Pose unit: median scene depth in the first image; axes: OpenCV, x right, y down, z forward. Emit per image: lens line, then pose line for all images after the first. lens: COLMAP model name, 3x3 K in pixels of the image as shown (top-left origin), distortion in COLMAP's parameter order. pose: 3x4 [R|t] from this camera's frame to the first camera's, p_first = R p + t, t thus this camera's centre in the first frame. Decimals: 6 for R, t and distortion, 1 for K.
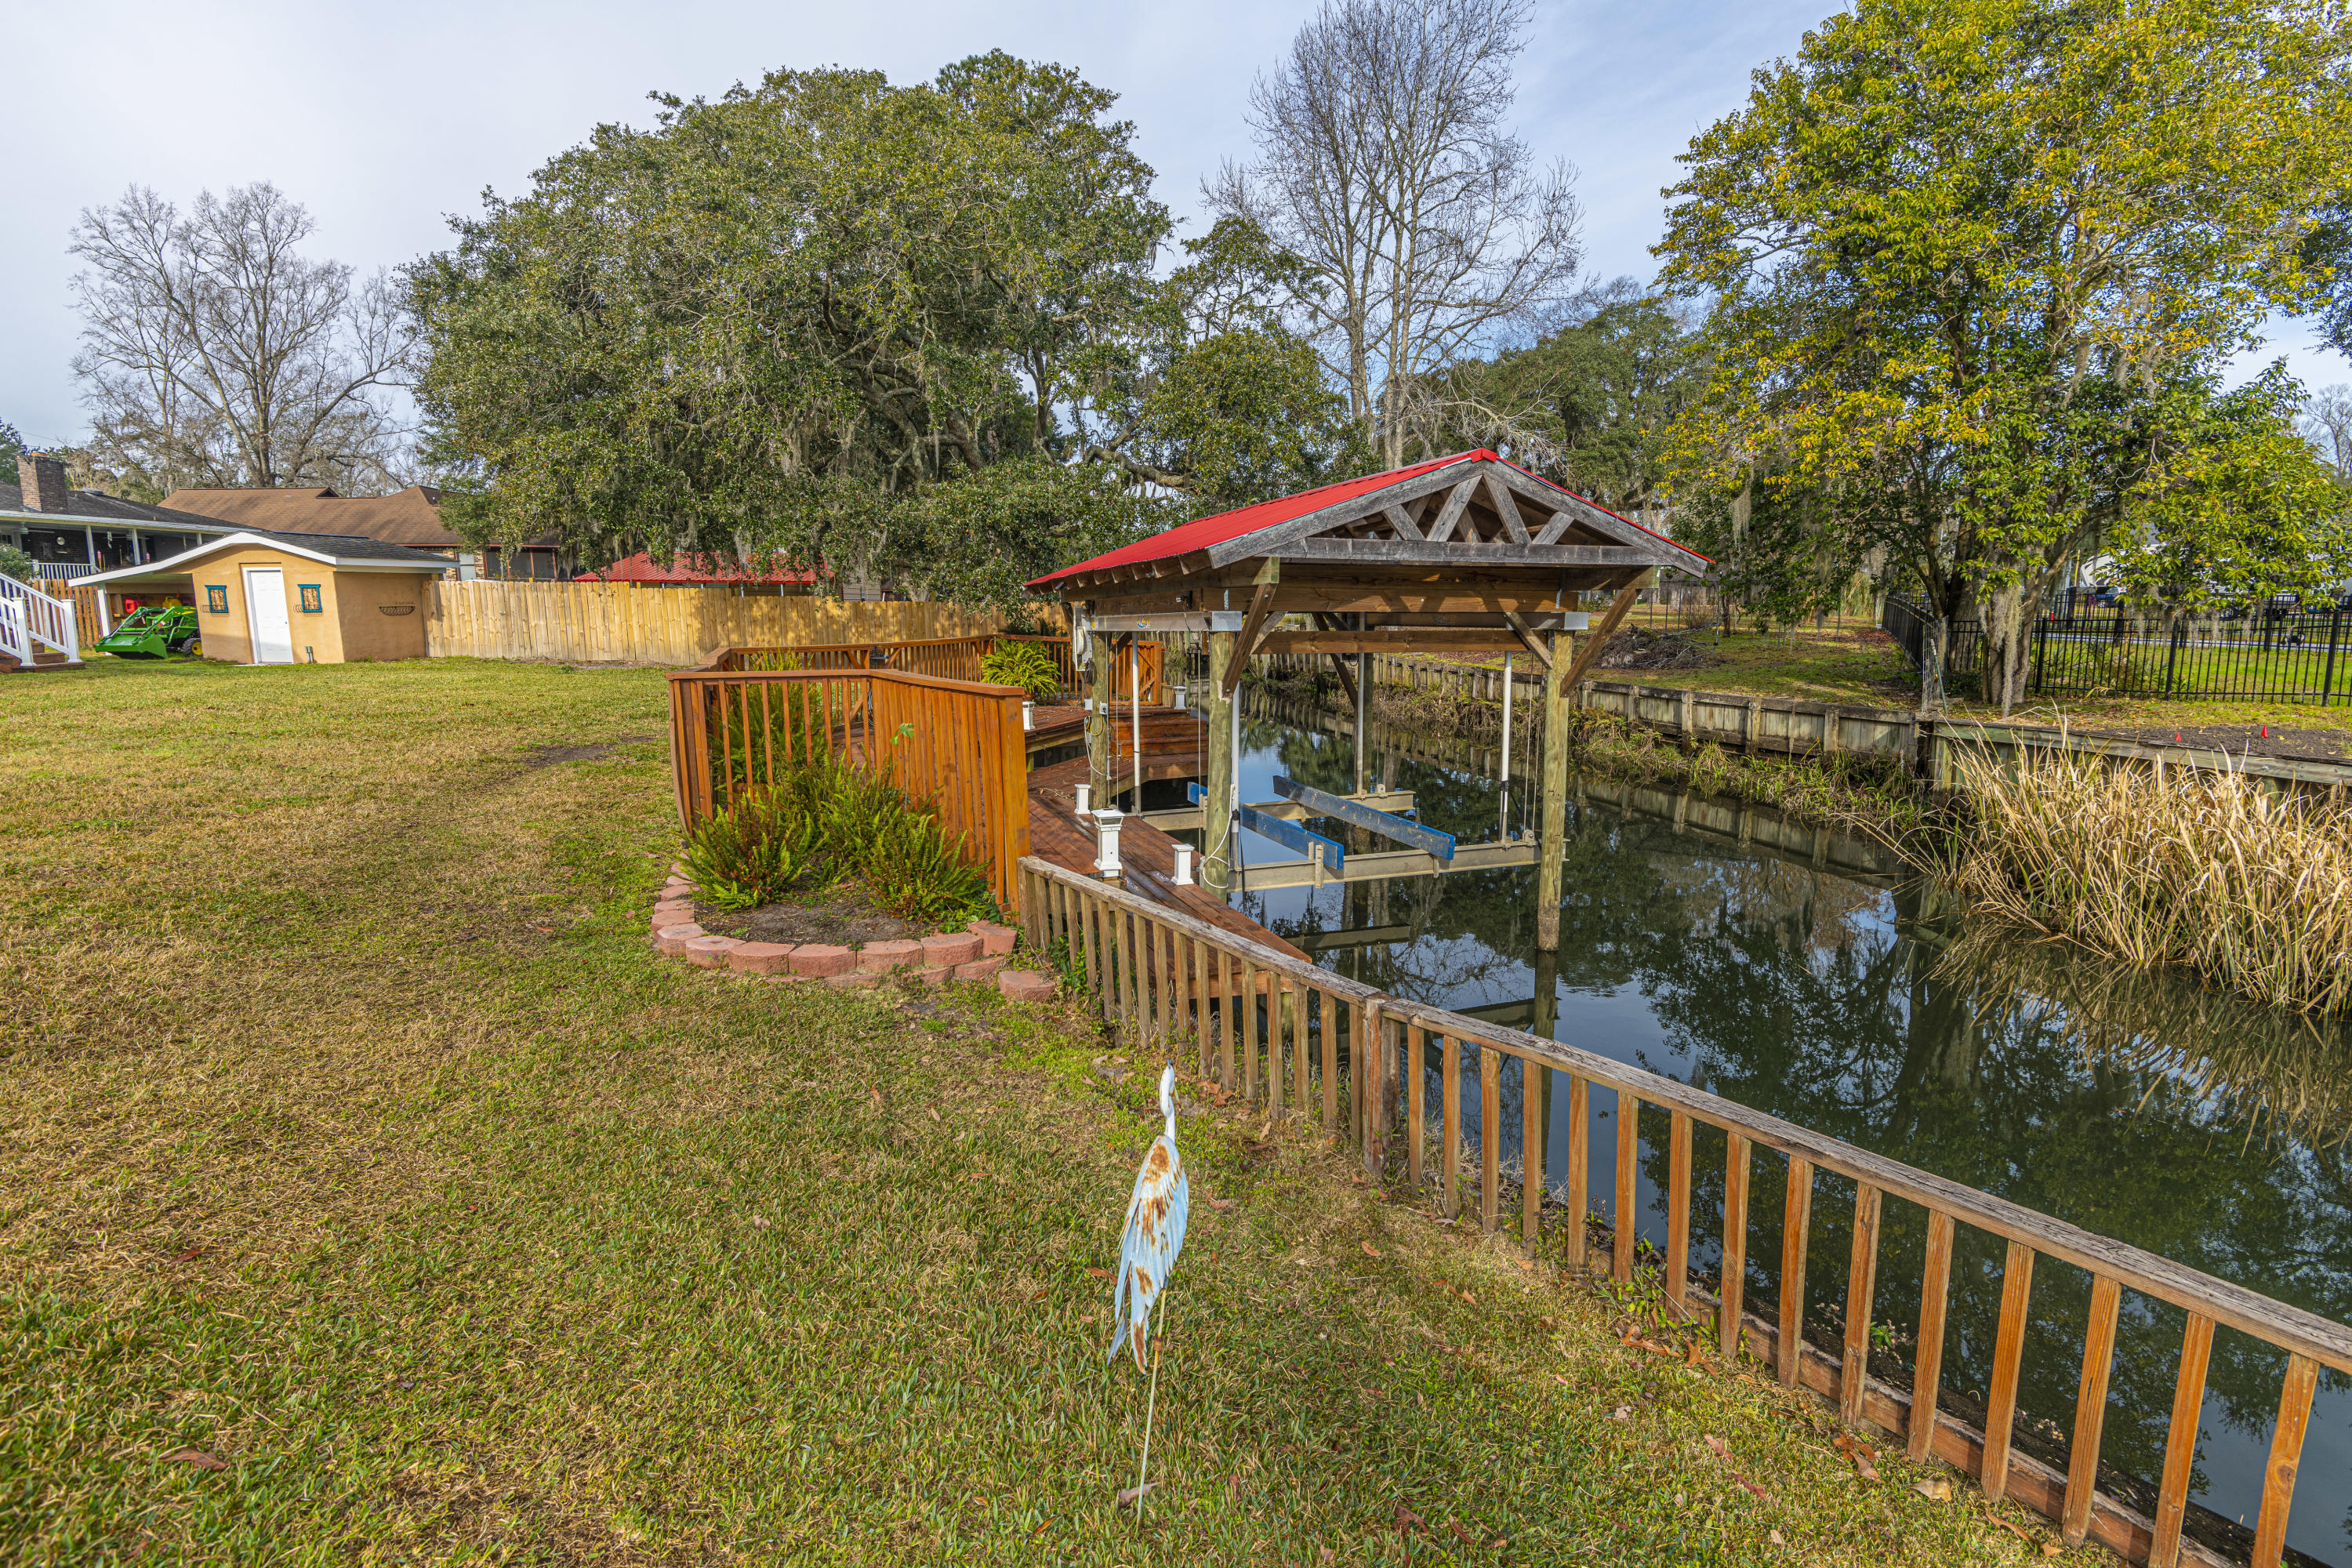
lens RADIAL K [[1070.9, 0, 1191.5], [0, 1070.9, 764.9], [0, 0, 1]] dist [0.005659, -0.014282]
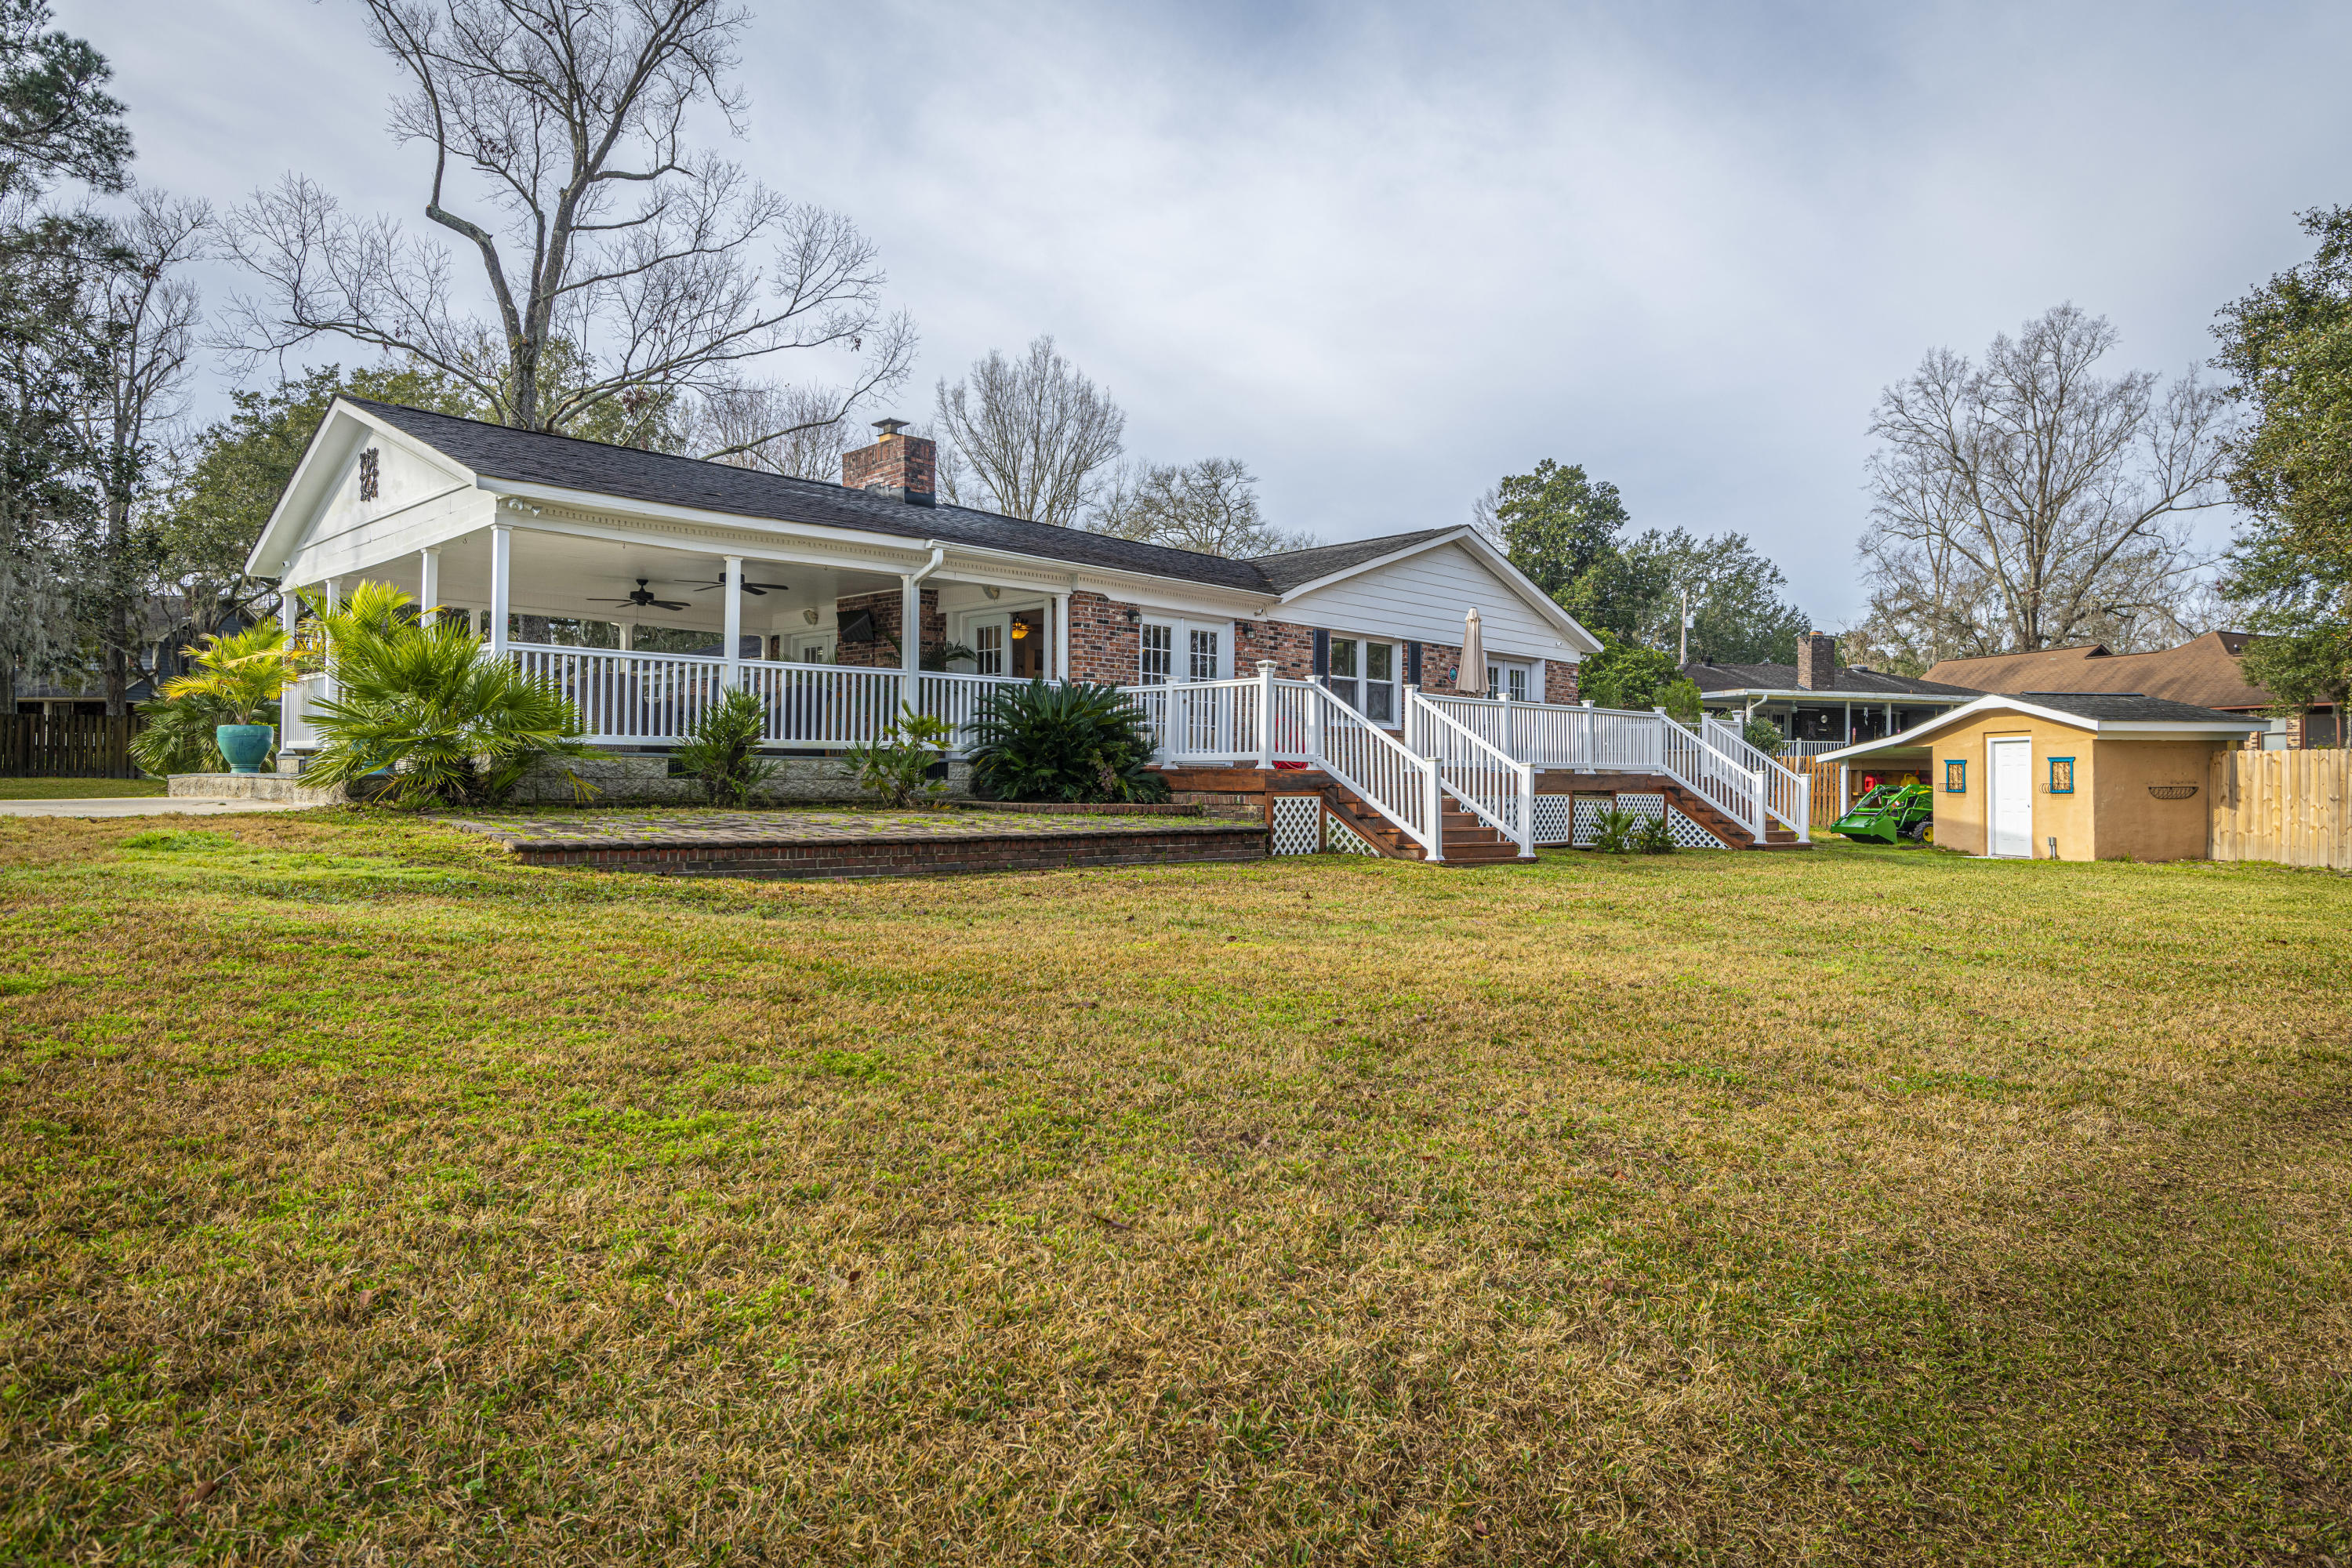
lens RADIAL K [[1370.8, 0, 1169.3], [0, 1370.8, 769.6], [0, 0, 1]] dist [0.024717, -0.032877]
pose [[0.303695, -0.008196, -0.952734, -0.043948], [-0.148497, 0.987336, -0.055828, -0.005486], [0.941126, 0.158433, 0.298632, 0.057473]]
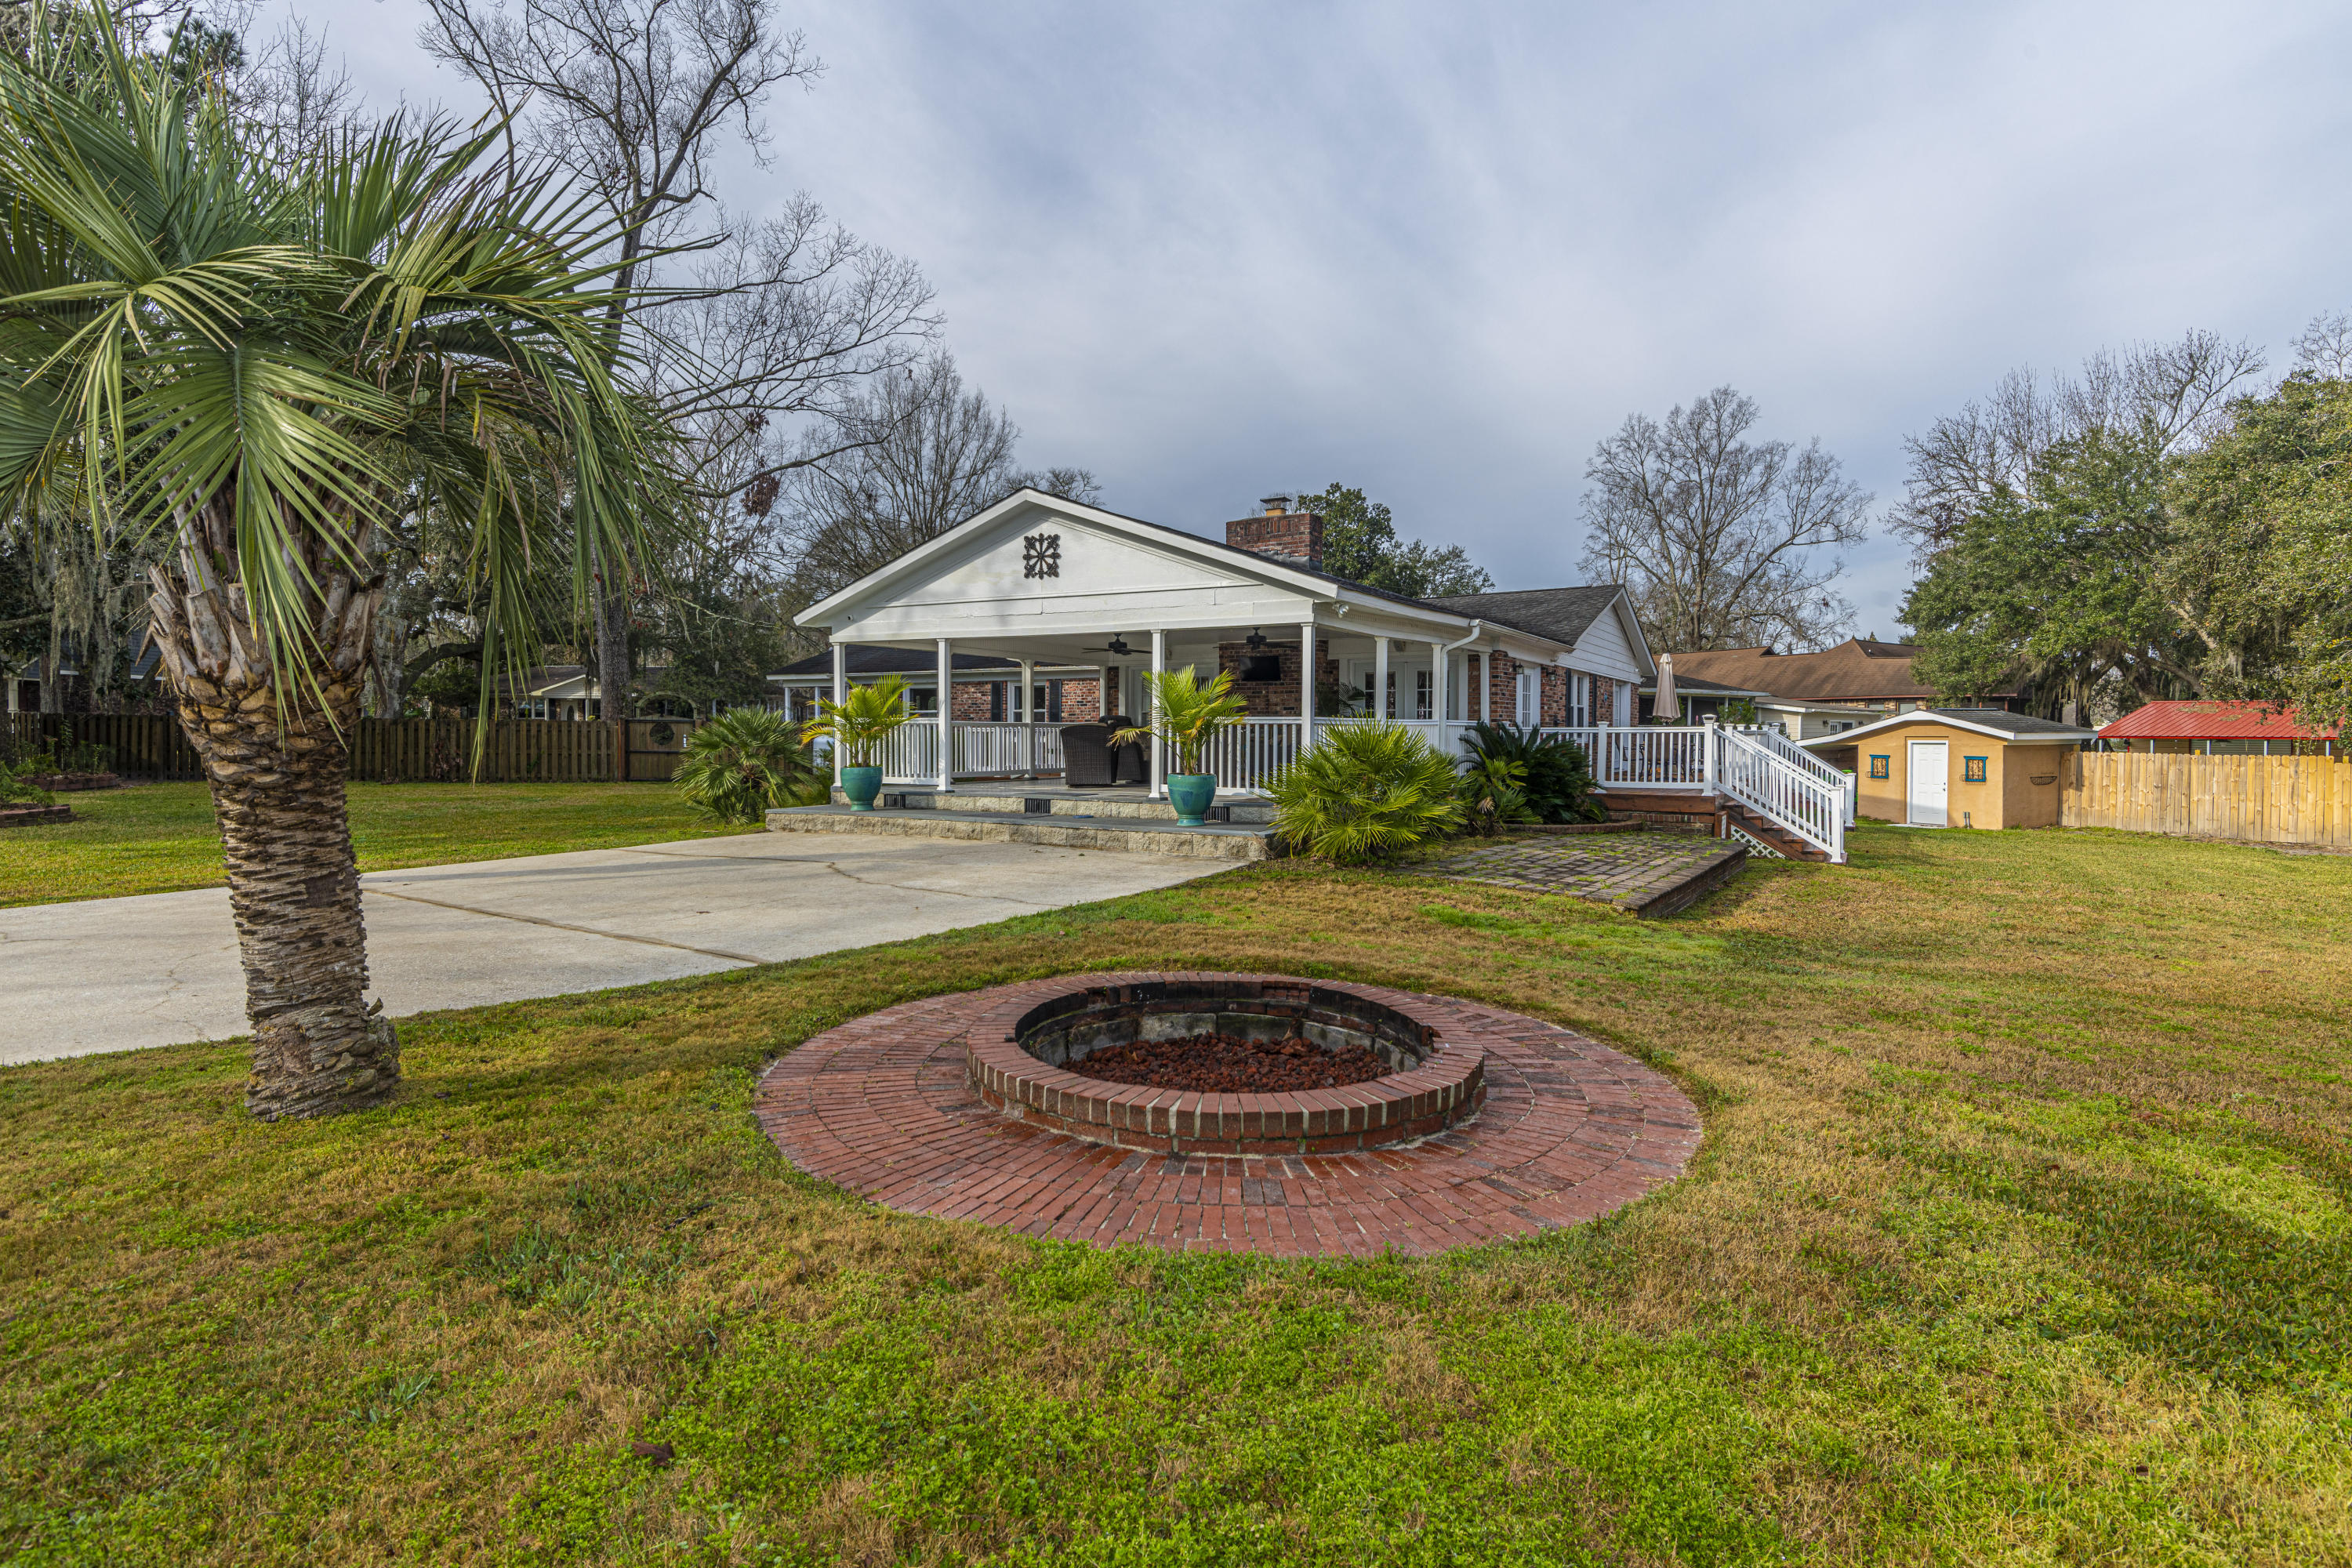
lens RADIAL K [[1169.5, 0, 1172.7], [0, 1169.5, 775.5], [0, 0, 1]] dist [0.035389, -0.041208]
pose [[0.523459, 0.030048, -0.851521, -0.127785], [-0.127900, 0.990826, -0.043661, 0.005624], [0.842397, 0.131764, 0.522500, -0.191152]]
